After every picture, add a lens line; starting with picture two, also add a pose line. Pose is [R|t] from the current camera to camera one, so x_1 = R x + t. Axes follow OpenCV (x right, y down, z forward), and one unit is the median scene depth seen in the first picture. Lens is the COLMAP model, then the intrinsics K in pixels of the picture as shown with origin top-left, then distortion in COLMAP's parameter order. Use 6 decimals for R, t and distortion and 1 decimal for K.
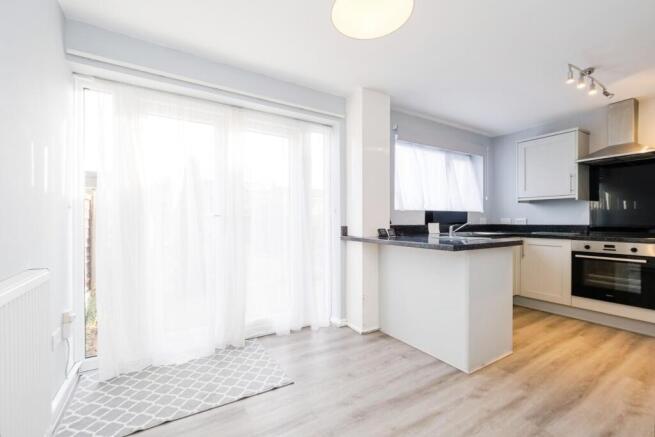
lens RADIAL K [[281.5, 0, 330.6], [0, 281.5, 217.5], [0, 0, 1]] dist [0.000890, -0.000760]
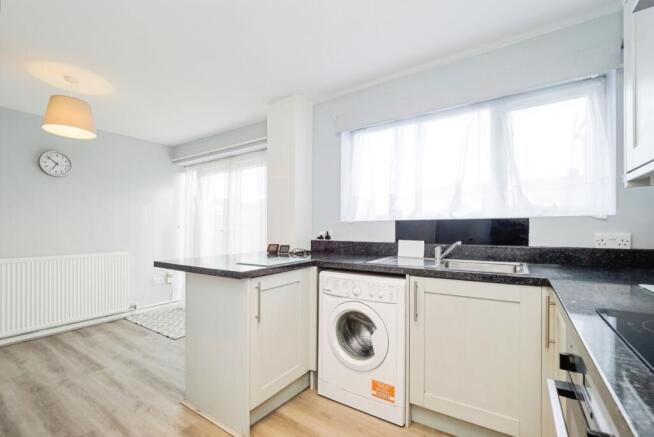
lens RADIAL K [[285.9, 0, 327.5], [0, 285.9, 231.2], [0, 0, 1]] dist [-0.000539, -0.000211]
pose [[0.421781, -0.004671, -0.906685, 0.862752], [0.001254, 0.999989, -0.004568, 0.002920], [0.906697, 0.000789, 0.421783, 0.581500]]
